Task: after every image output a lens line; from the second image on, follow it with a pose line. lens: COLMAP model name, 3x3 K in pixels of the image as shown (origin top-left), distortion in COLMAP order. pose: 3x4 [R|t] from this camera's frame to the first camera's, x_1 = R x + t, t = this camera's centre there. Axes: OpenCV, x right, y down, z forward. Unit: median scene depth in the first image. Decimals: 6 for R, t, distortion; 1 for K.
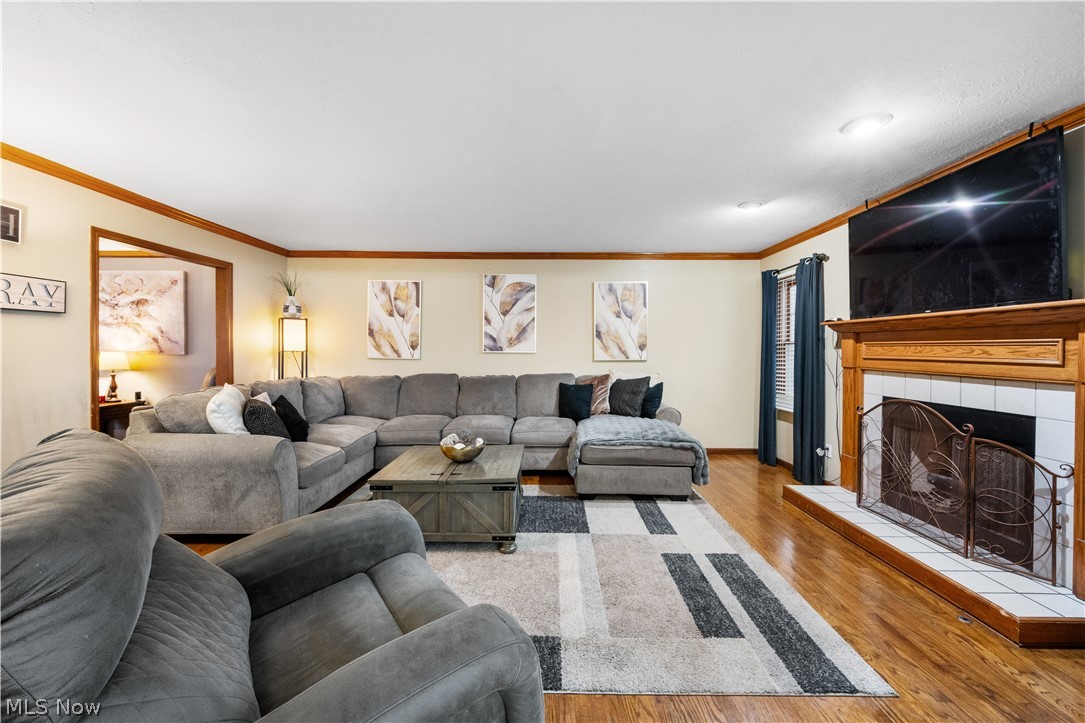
lens RADIAL K [[428.9, 0, 546.2], [0, 428.9, 350.5], [0, 0, 1]] dist [-0.001279, -0.000642]
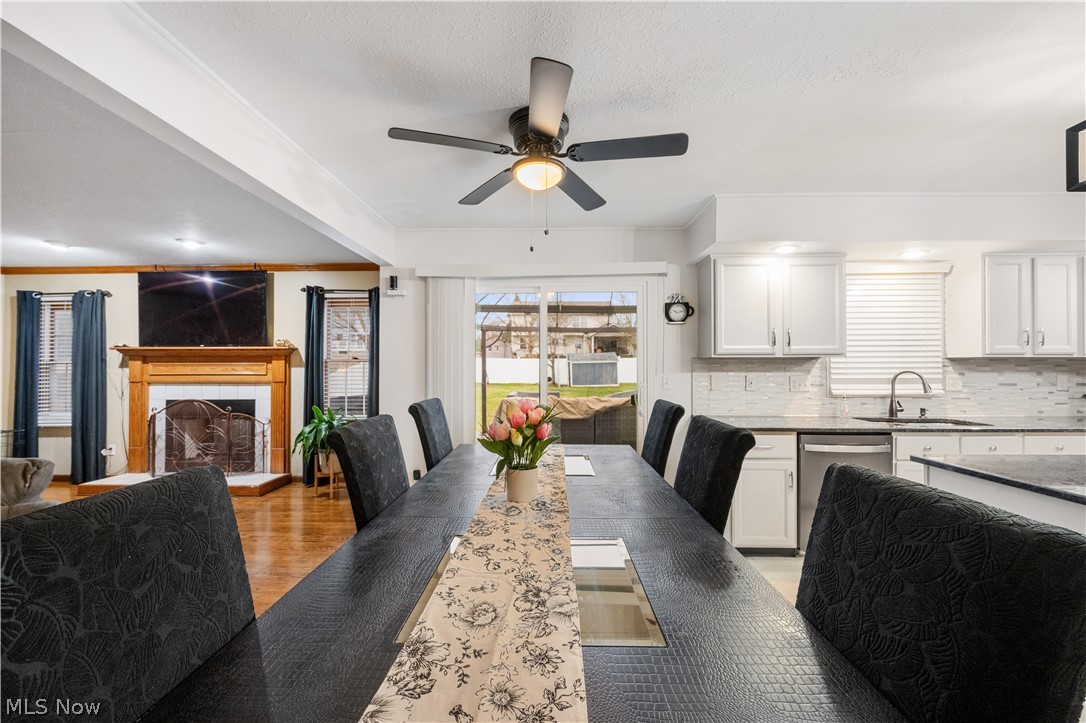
lens RADIAL K [[428.2, 0, 543.0], [0, 428.2, 361.5], [0, 0, 1]] dist [-0.003090, -0.000339]
pose [[0.020061, 0.007912, 0.999767, -0.552557], [0.008190, 0.999934, -0.008077, -0.002662], [-0.999765, 0.008350, 0.019995, -0.275549]]
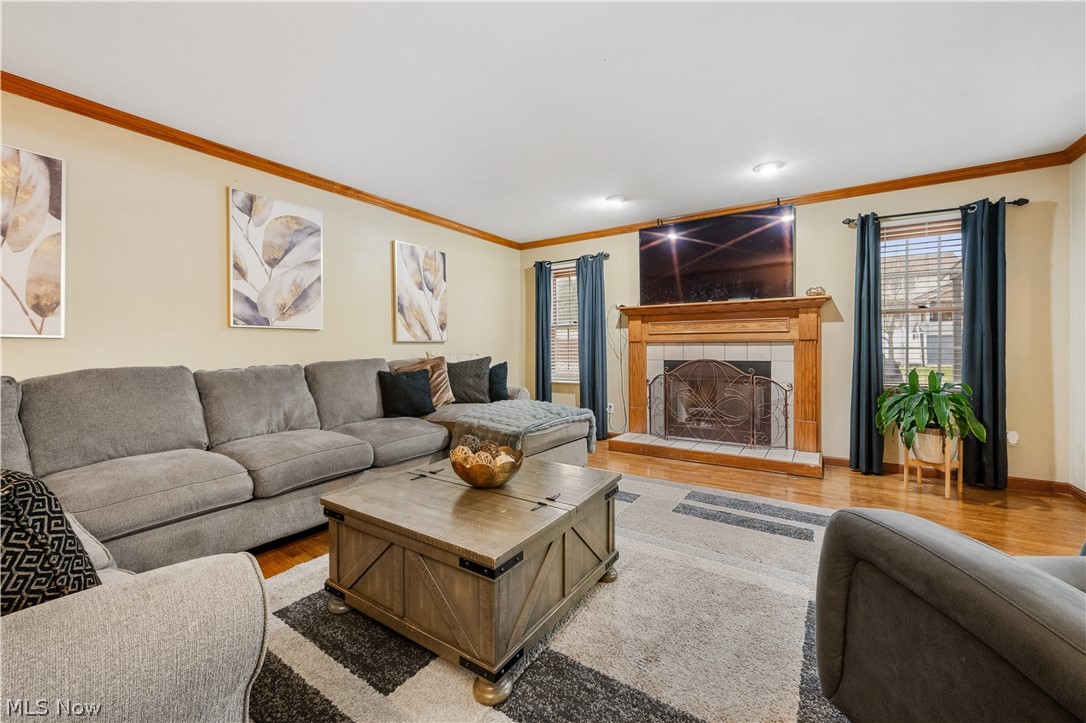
lens RADIAL K [[429.3, 0, 546.7], [0, 429.3, 350.5], [0, 0, 1]] dist [-0.001279, -0.000642]
pose [[0.544817, -0.015322, 0.838415, -0.515515], [0.012301, 0.999872, 0.010278, 0.045505], [-0.838465, 0.004714, 0.544935, 0.459627]]
